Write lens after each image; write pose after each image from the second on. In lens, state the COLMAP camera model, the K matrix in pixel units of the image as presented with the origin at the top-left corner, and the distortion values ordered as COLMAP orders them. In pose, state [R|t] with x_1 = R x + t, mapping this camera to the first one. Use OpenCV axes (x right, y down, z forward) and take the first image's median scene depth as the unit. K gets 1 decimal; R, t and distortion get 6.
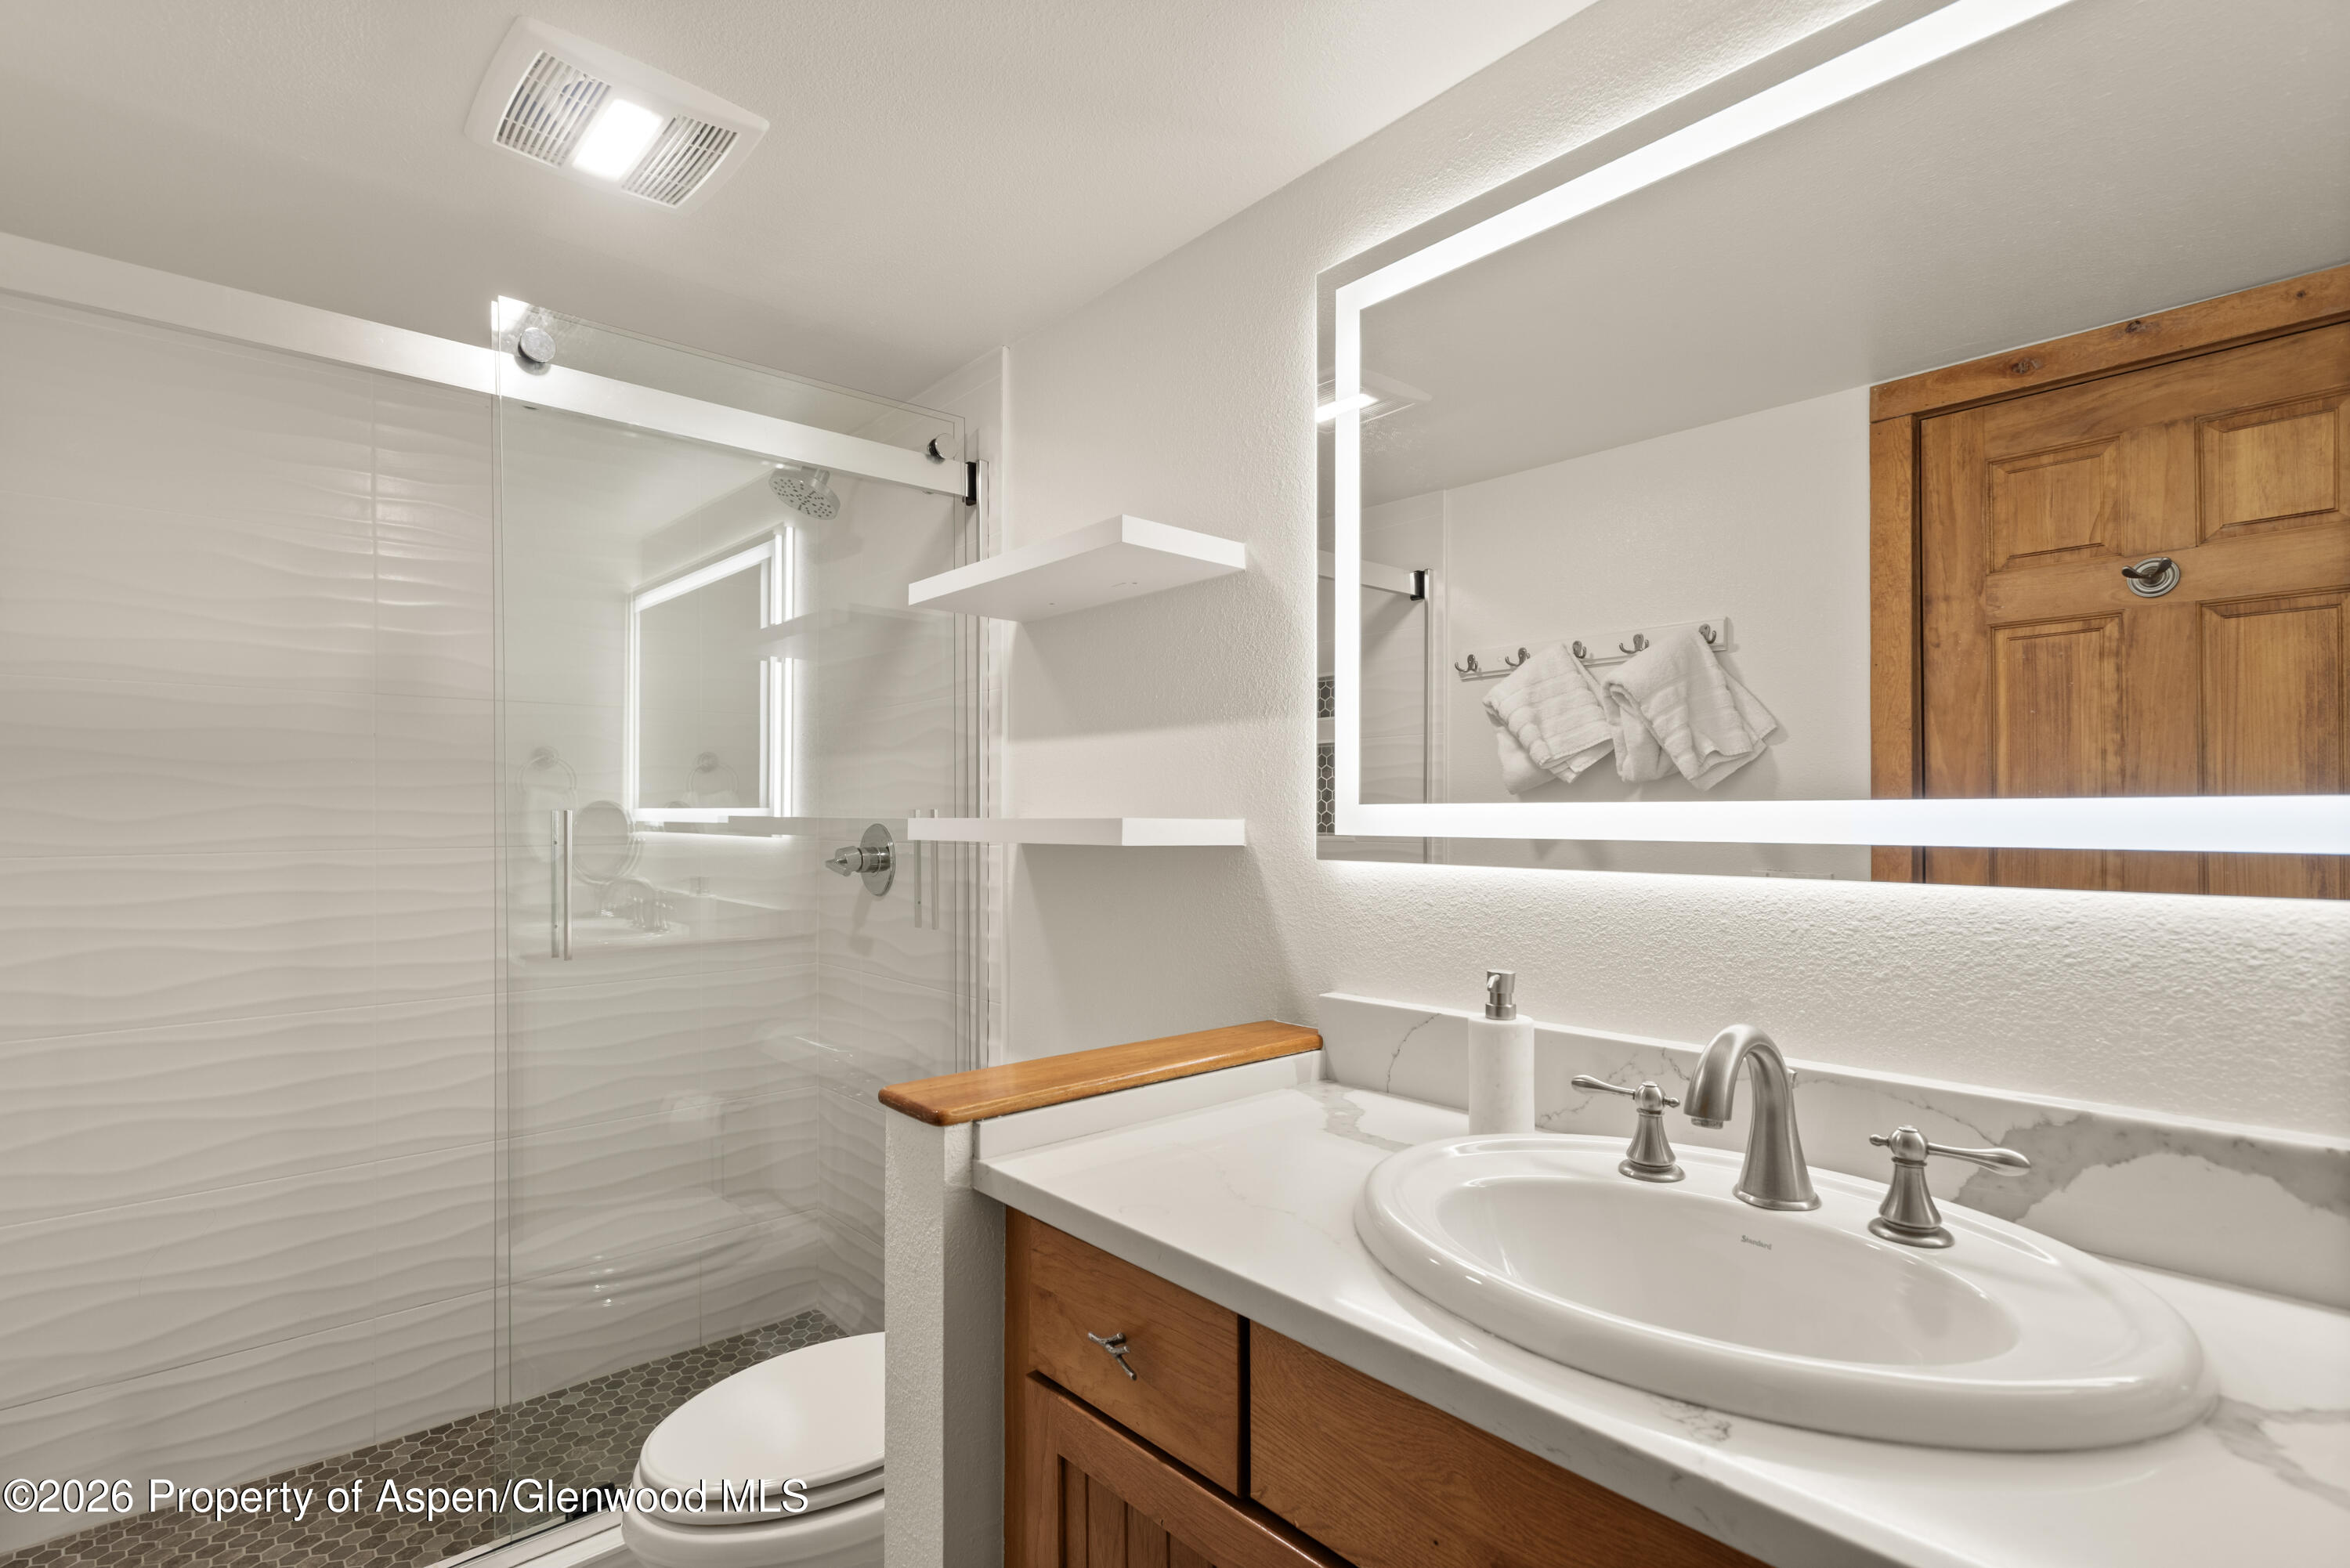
lens RADIAL K [[1110.1, 0, 1172.6], [0, 1110.1, 798.7], [0, 0, 1]] dist [0.015801, -0.003059]
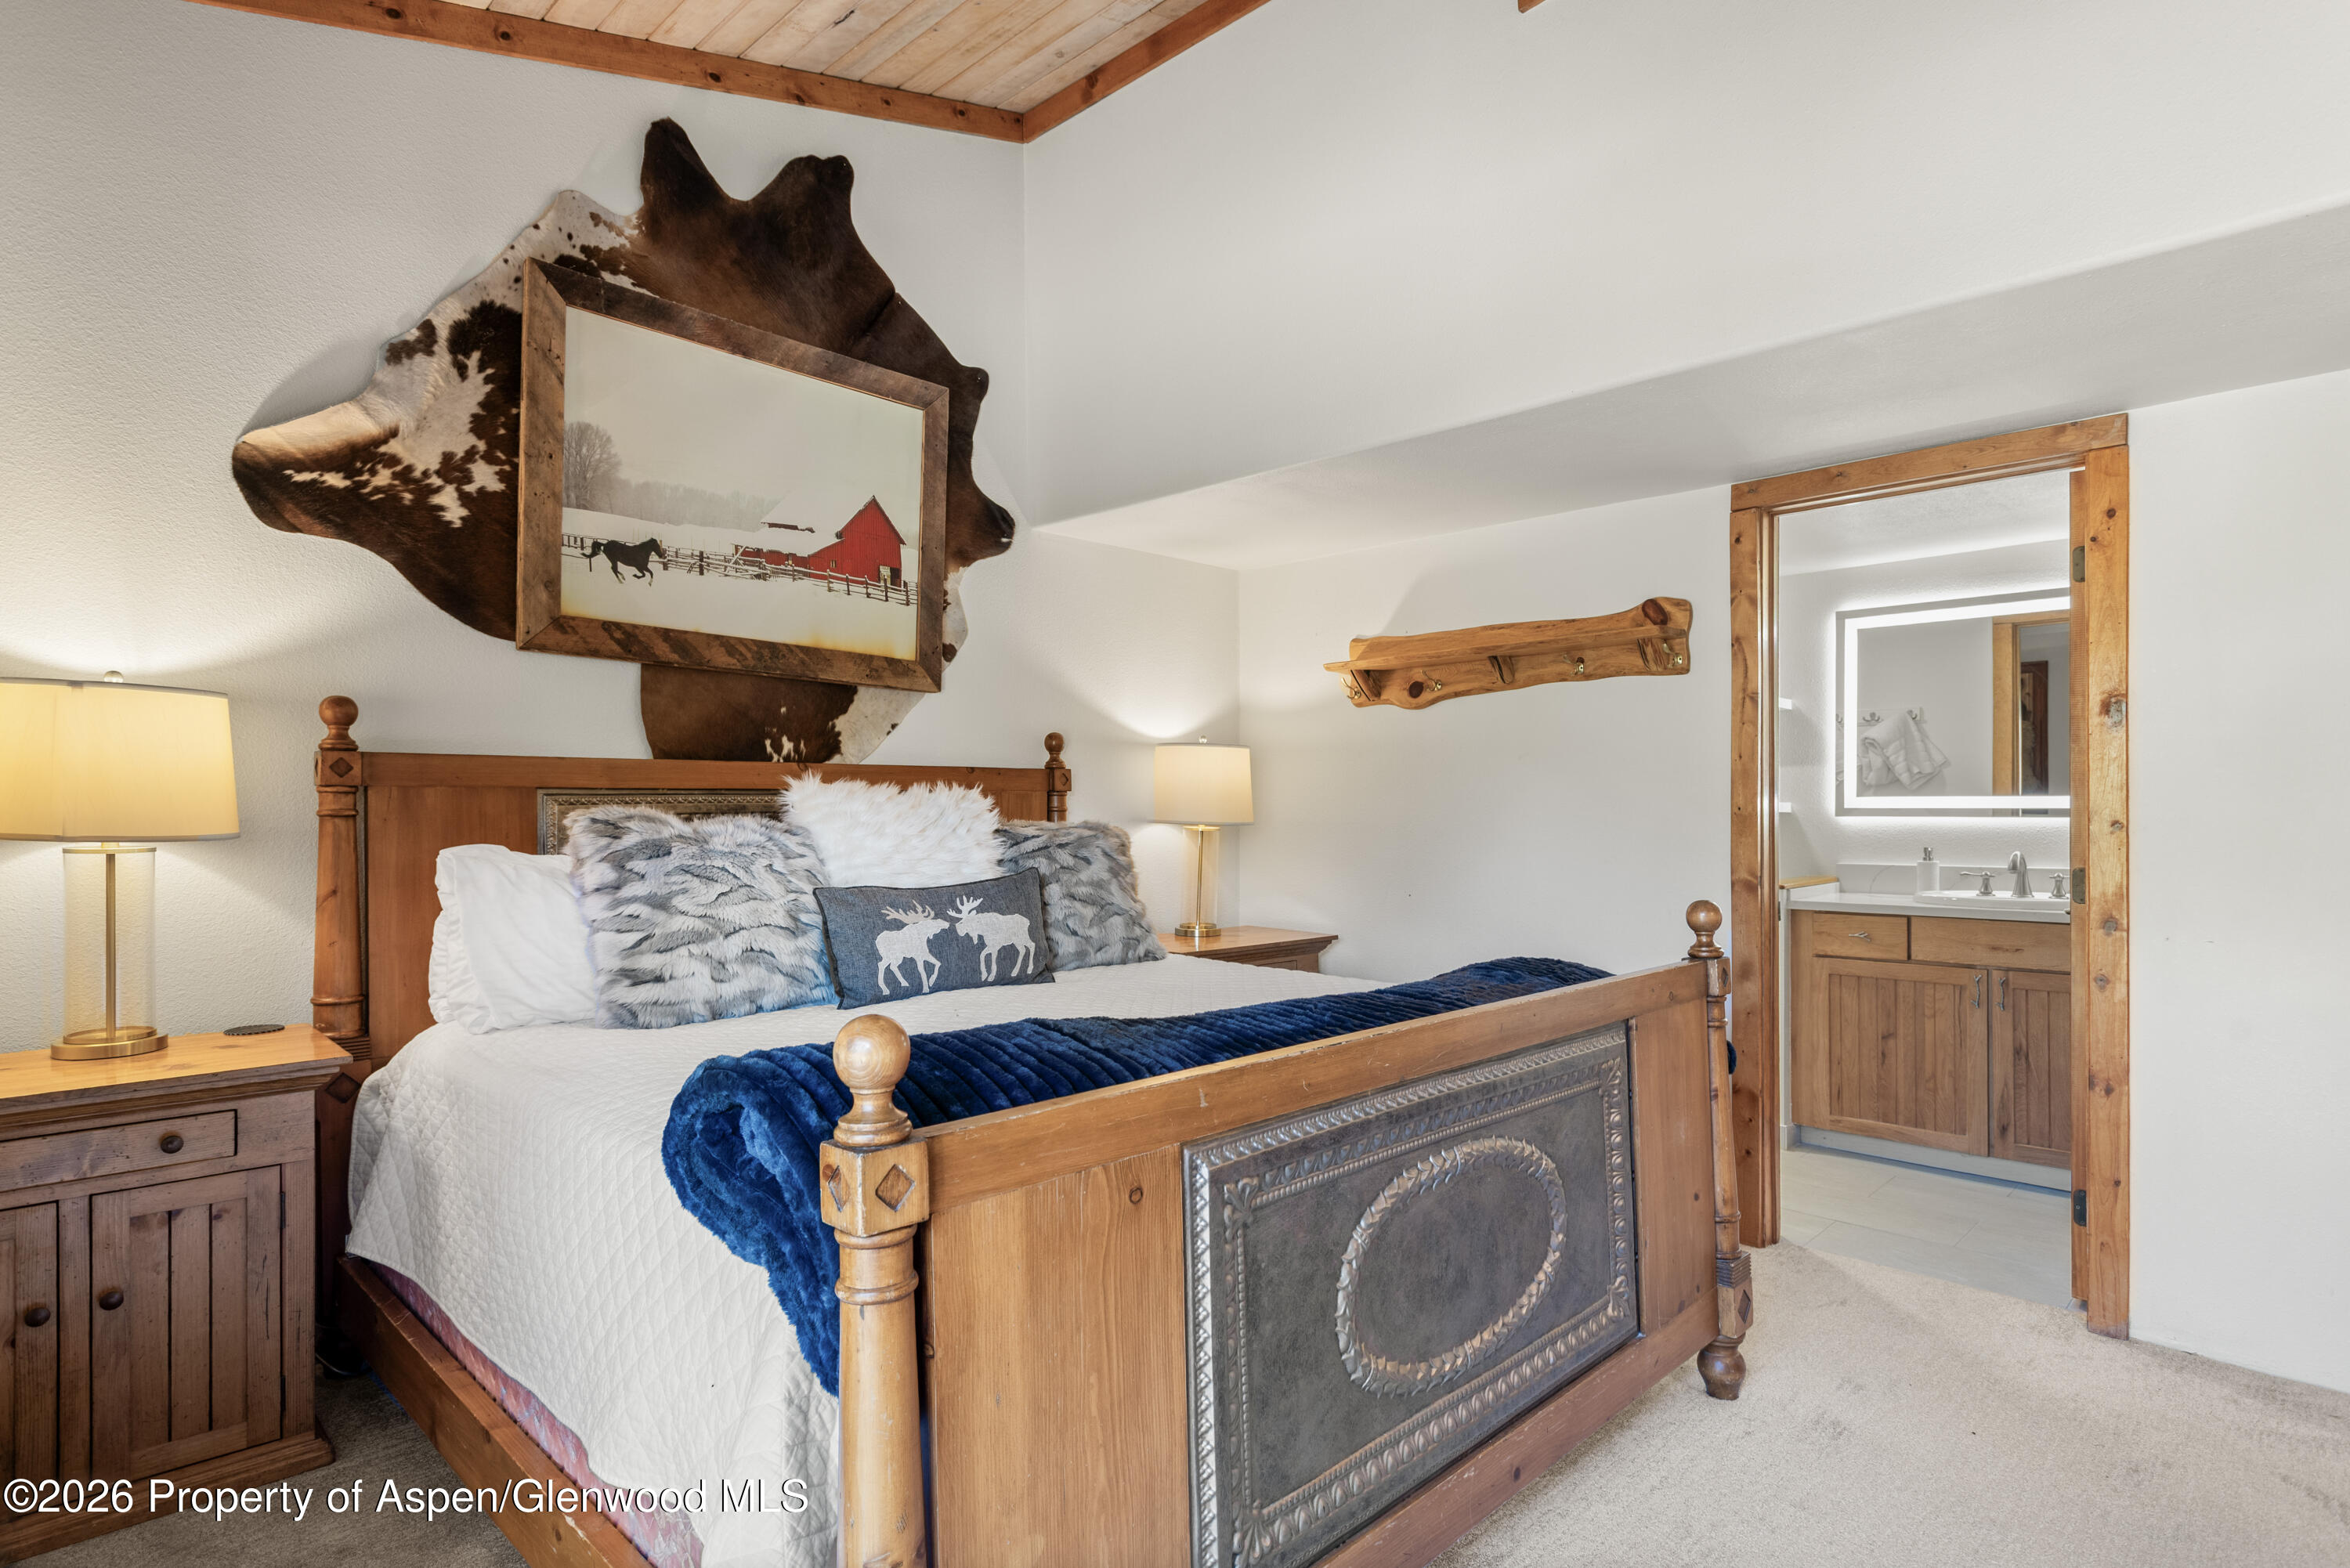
lens RADIAL K [[1217.1, 0, 1157.1], [0, 1217.1, 805.8], [0, 0, 1]] dist [0.016174, -0.003935]
pose [[0.998542, 0.000441, 0.053978, -1.081798], [-0.001328, 0.999865, 0.016390, -0.013875], [-0.053964, -0.016438, 0.998408, -1.244845]]
